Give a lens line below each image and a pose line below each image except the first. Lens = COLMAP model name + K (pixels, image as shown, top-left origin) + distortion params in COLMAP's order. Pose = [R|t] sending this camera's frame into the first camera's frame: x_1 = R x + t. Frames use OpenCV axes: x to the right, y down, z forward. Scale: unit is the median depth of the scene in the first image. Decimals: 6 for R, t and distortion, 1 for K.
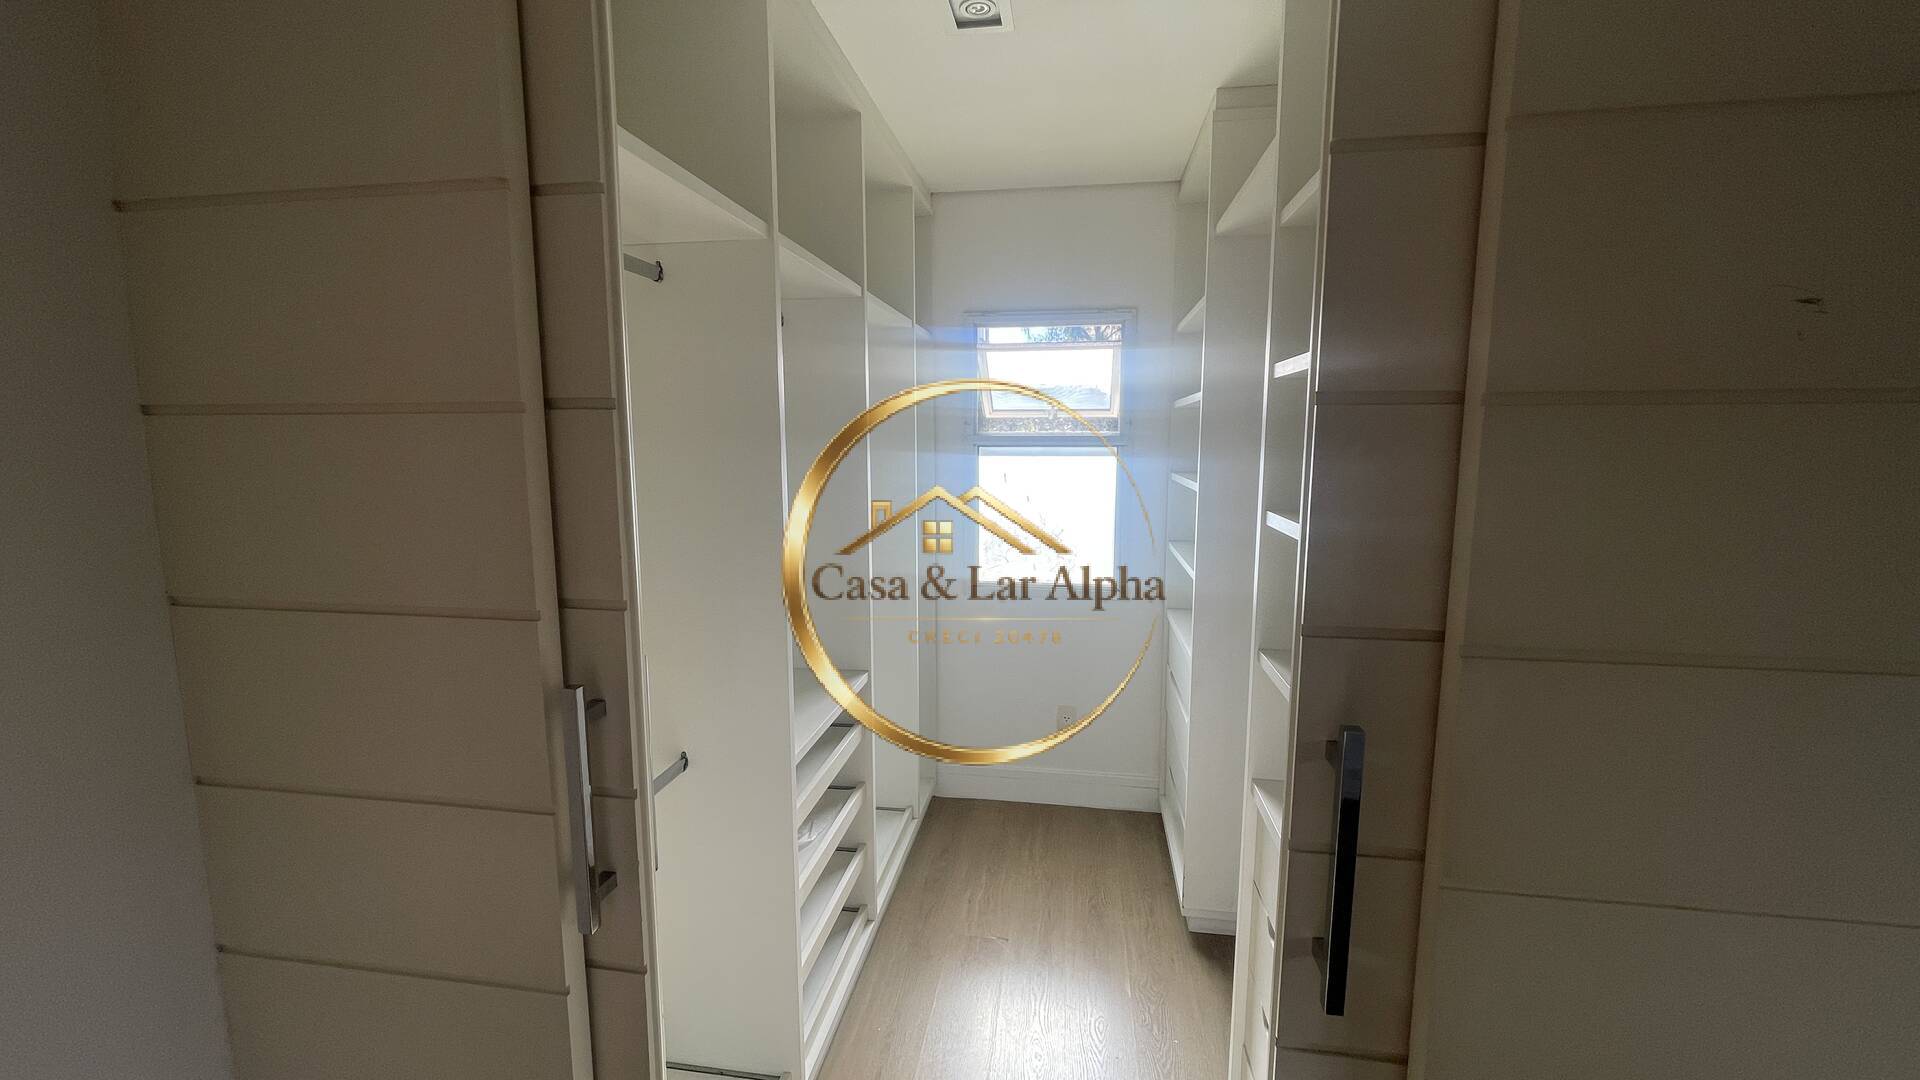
lens RADIAL K [[771.8, 0, 960.0], [0, 771.8, 540.0], [0, 0, 1]] dist [-0.016142, 0.009383]
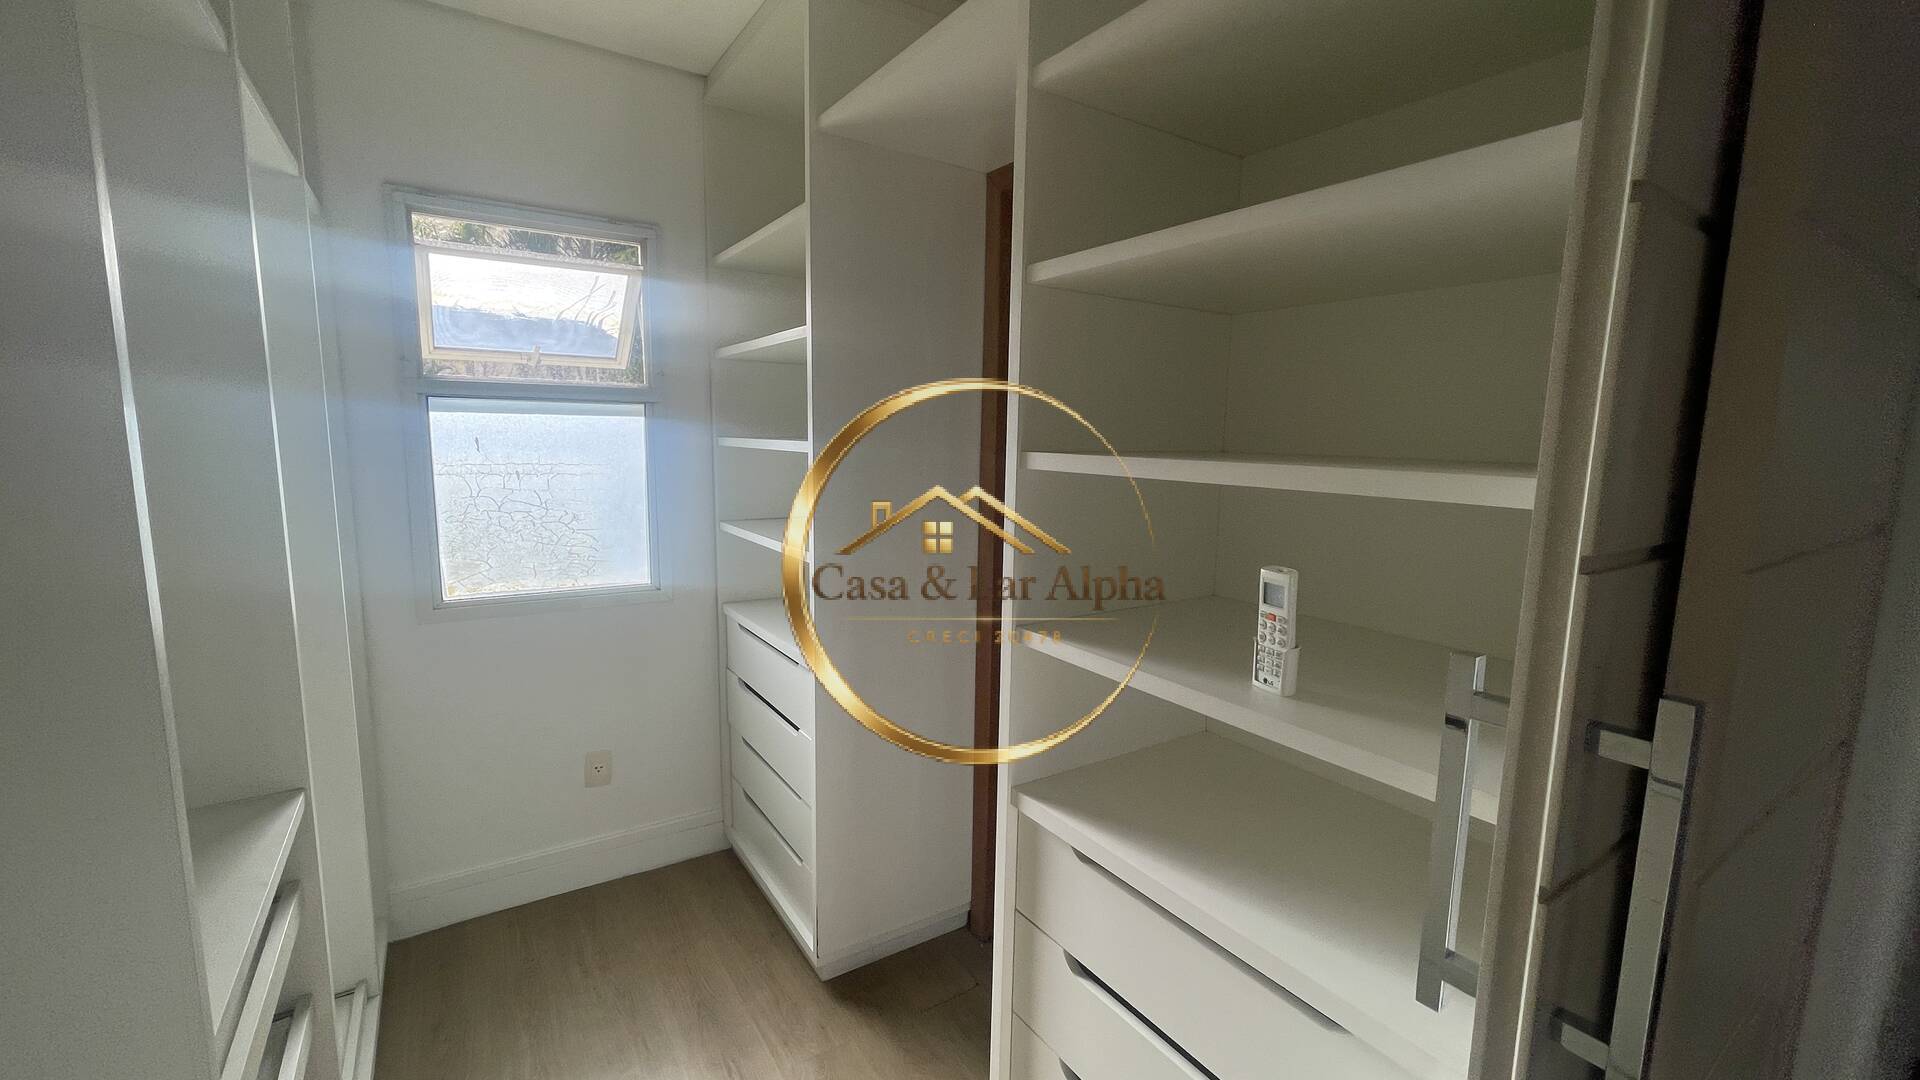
lens RADIAL K [[776.5, 0, 961.6], [0, 776.5, 539.5], [0, 0, 1]] dist [-0.008577, 0.000128]
pose [[0.737107, -0.076709, 0.671408, -0.094174], [0.068533, 0.996900, 0.038657, 0.005948], [-0.672292, 0.017519, 0.740079, 0.213680]]
